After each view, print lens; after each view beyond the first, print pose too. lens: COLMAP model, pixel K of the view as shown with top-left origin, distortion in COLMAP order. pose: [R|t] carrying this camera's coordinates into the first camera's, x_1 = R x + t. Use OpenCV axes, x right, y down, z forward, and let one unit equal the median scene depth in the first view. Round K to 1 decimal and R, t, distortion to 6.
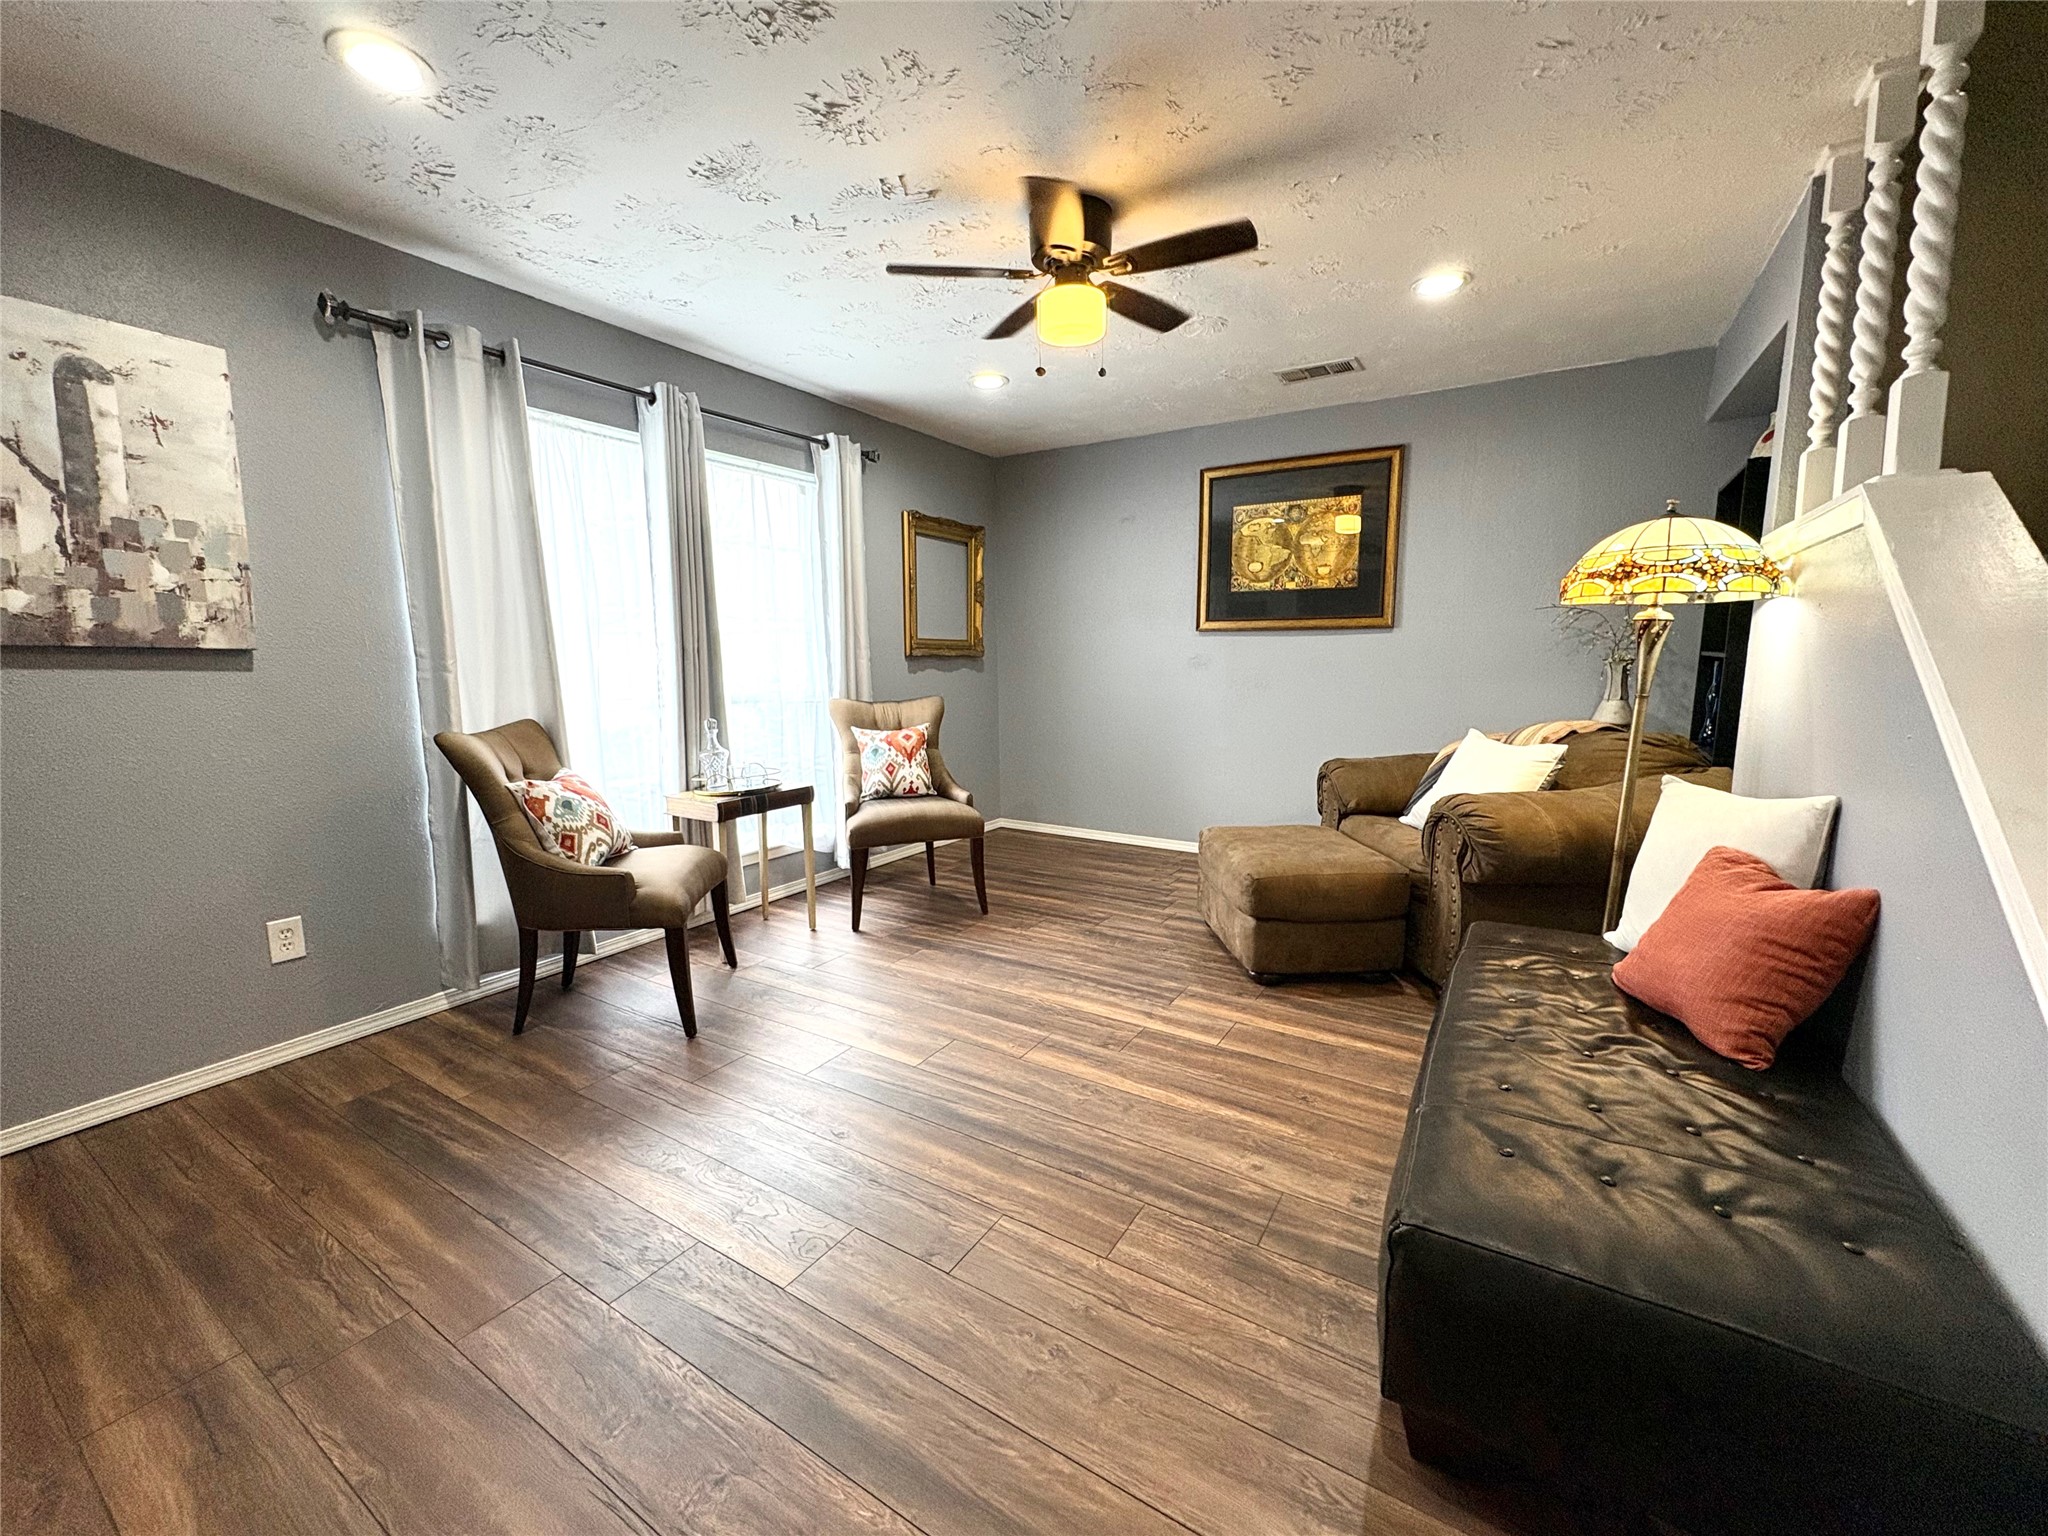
lens RADIAL K [[814.1, 0, 1027.0], [0, 814.1, 766.4], [0, 0, 1]] dist [-0.003253, -0.000351]
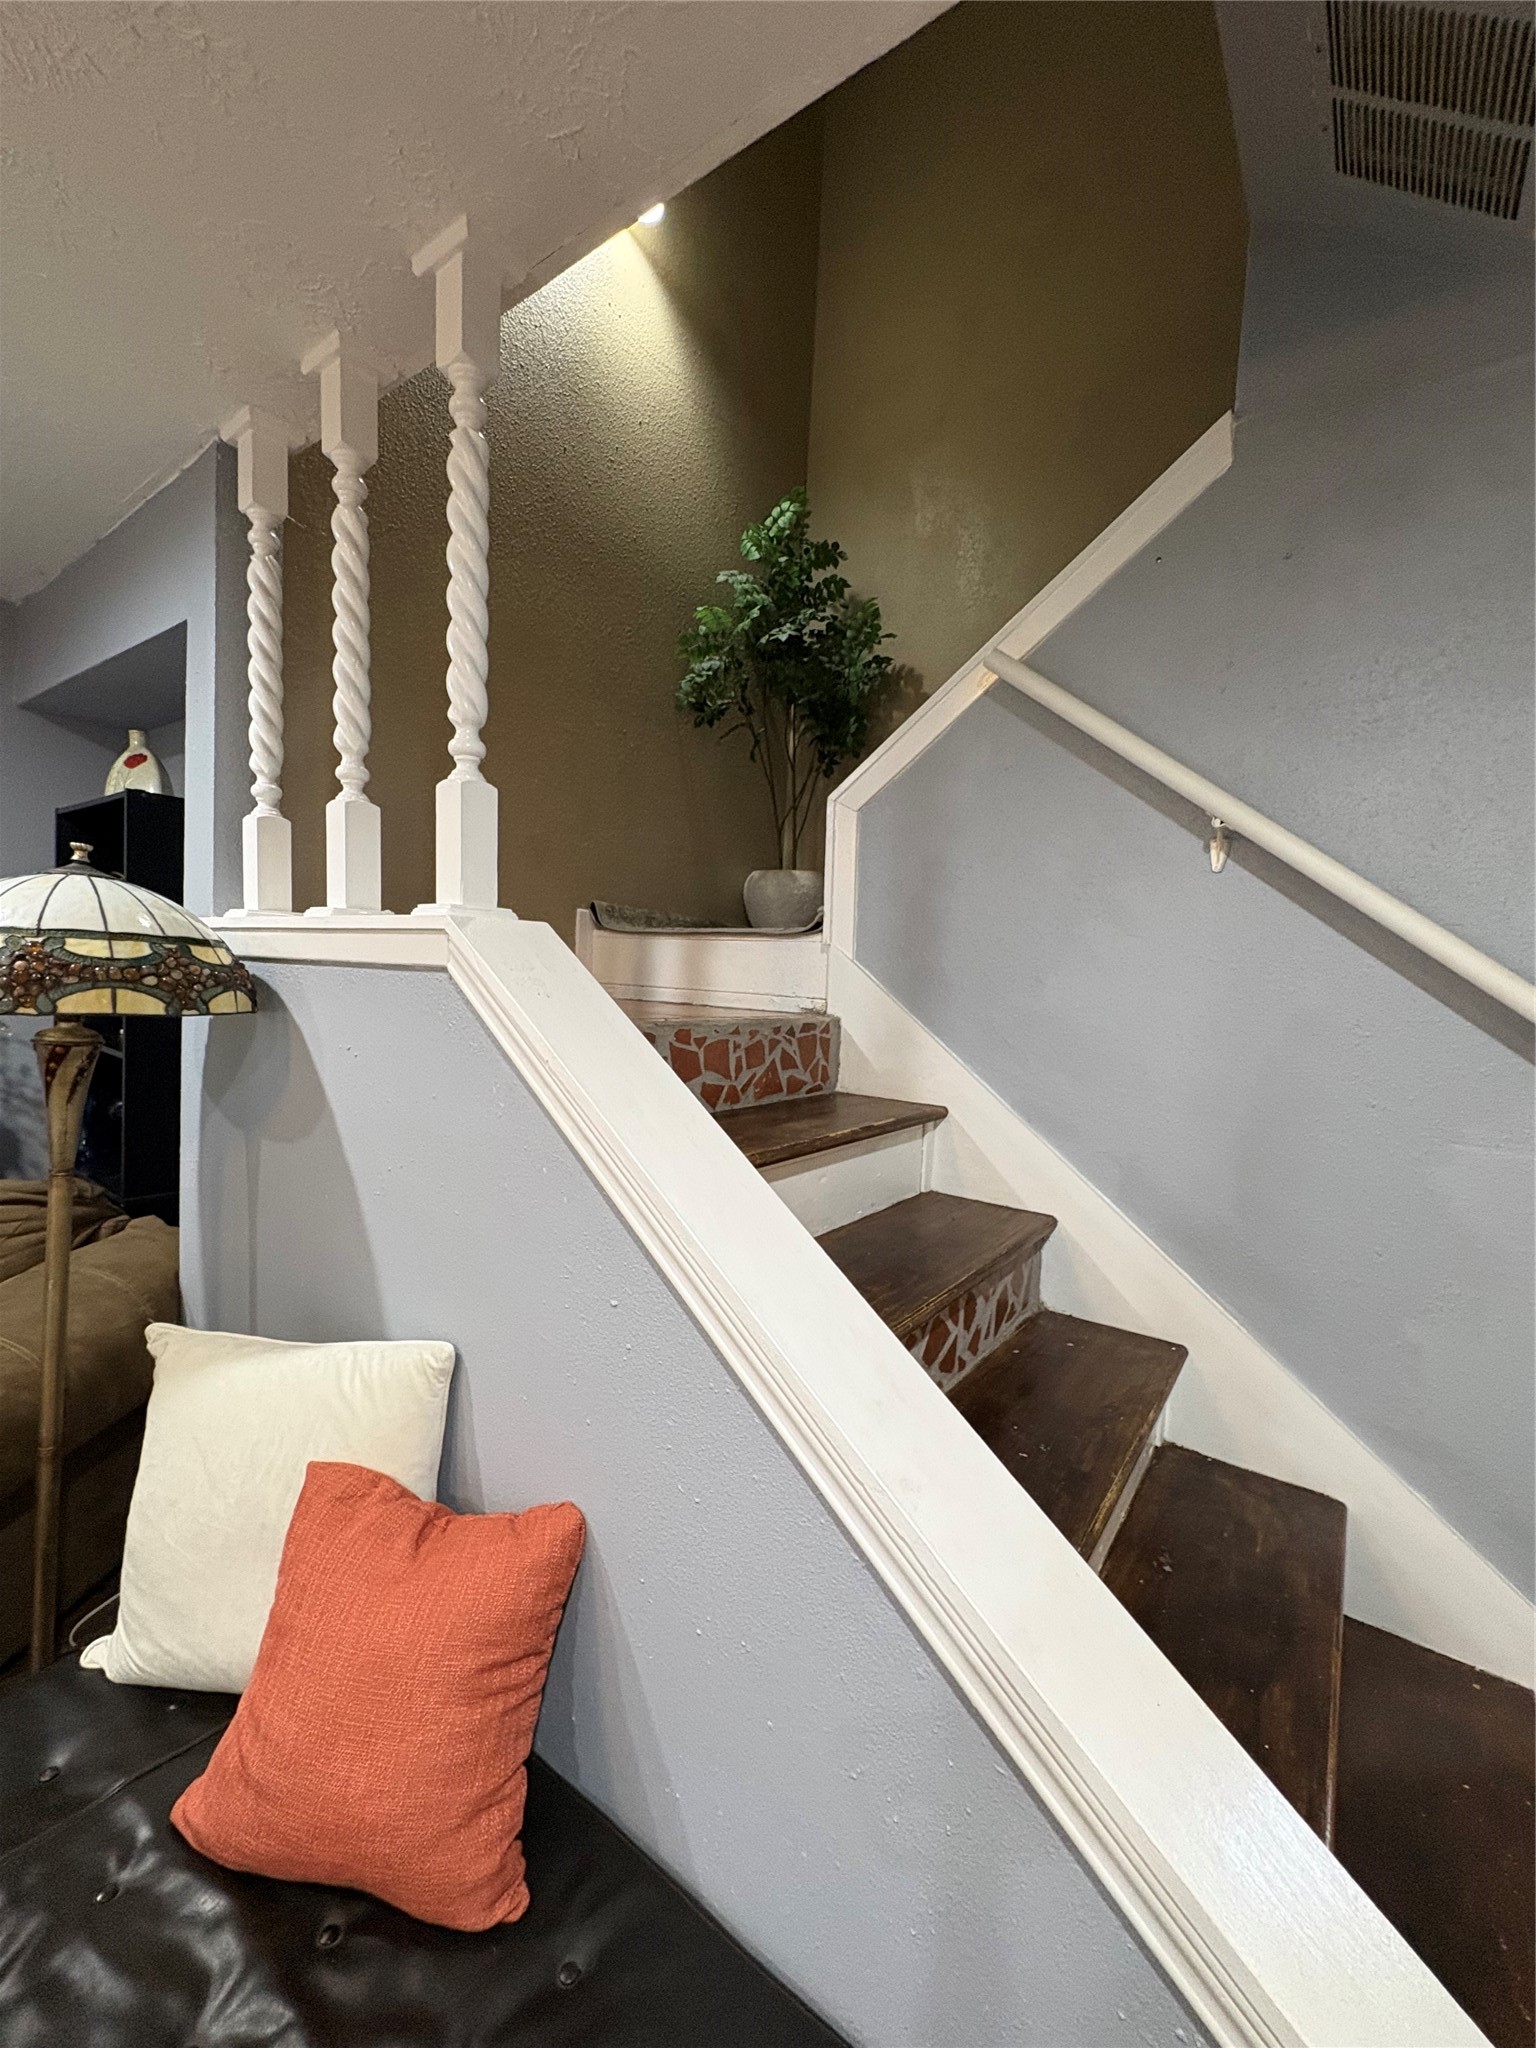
lens RADIAL K [[814.1, 0, 766.9], [0, 814.1, 1026.6], [0, 0, 1]] dist [-0.003253, -0.000351]
pose [[0.070623, -0.054211, 0.996029, 0.184095], [0.084992, 0.995218, 0.048140, -0.144840], [-0.993876, 0.081255, 0.074893, 0.375162]]
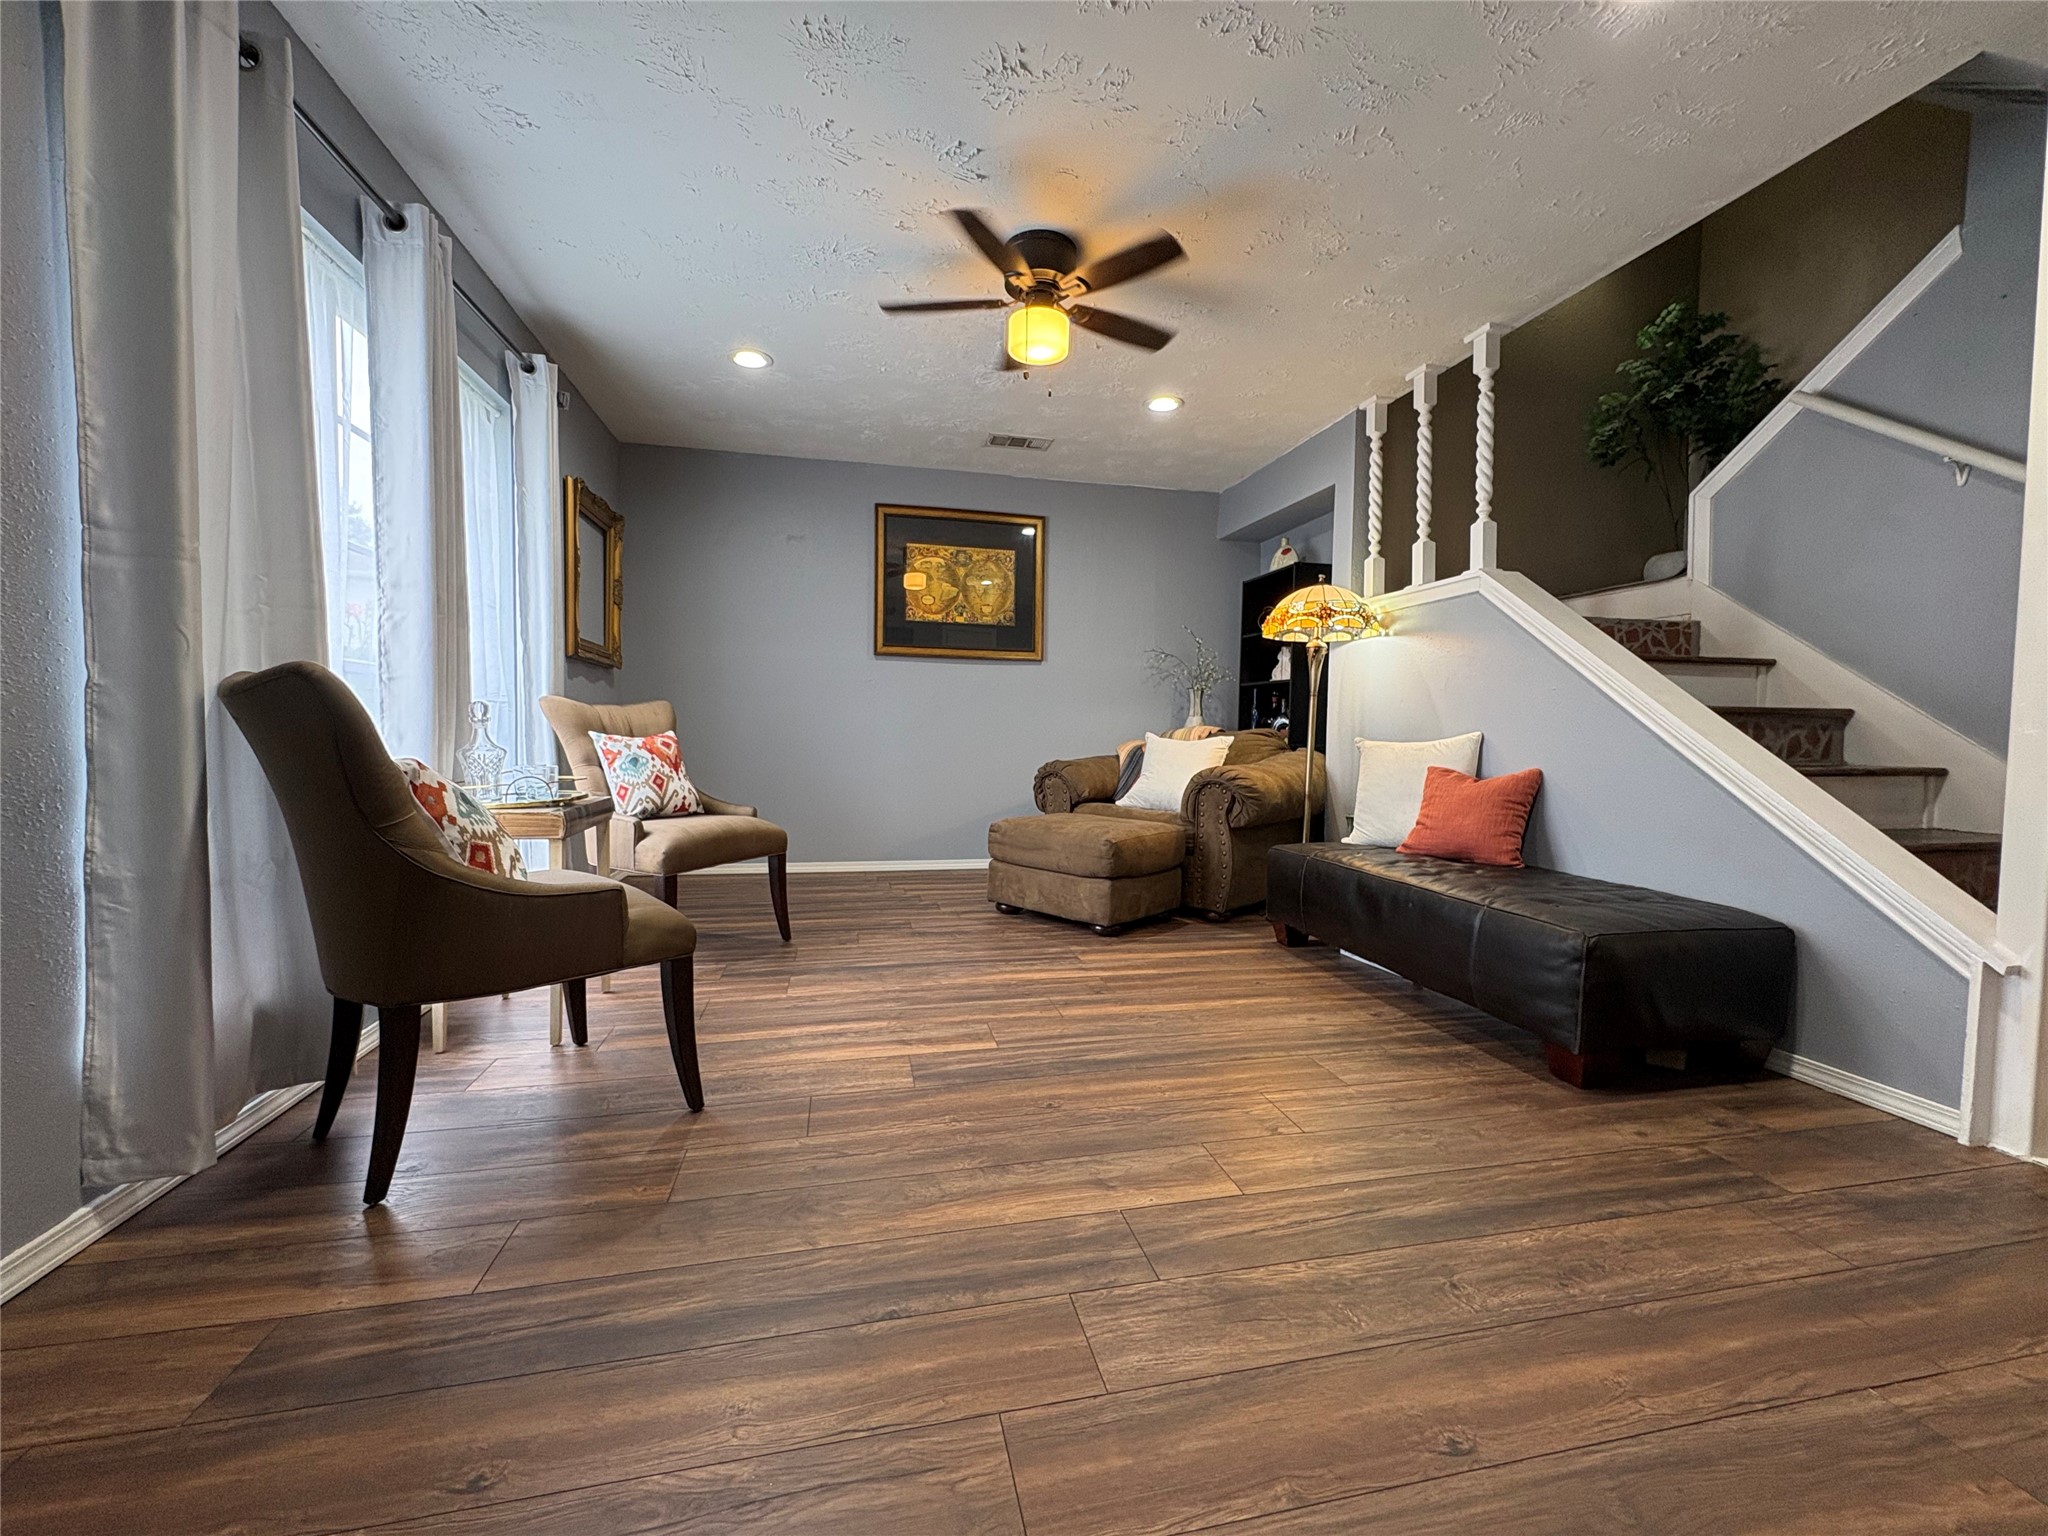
lens RADIAL K [[814.1, 0, 1024.7], [0, 814.1, 766.5], [0, 0, 1]] dist [-0.003253, -0.000351]
pose [[0.716141, -0.015551, 0.697783, -0.629135], [0.077320, 0.995366, -0.057171, 0.083100], [-0.693660, 0.094895, 0.714024, 0.226122]]
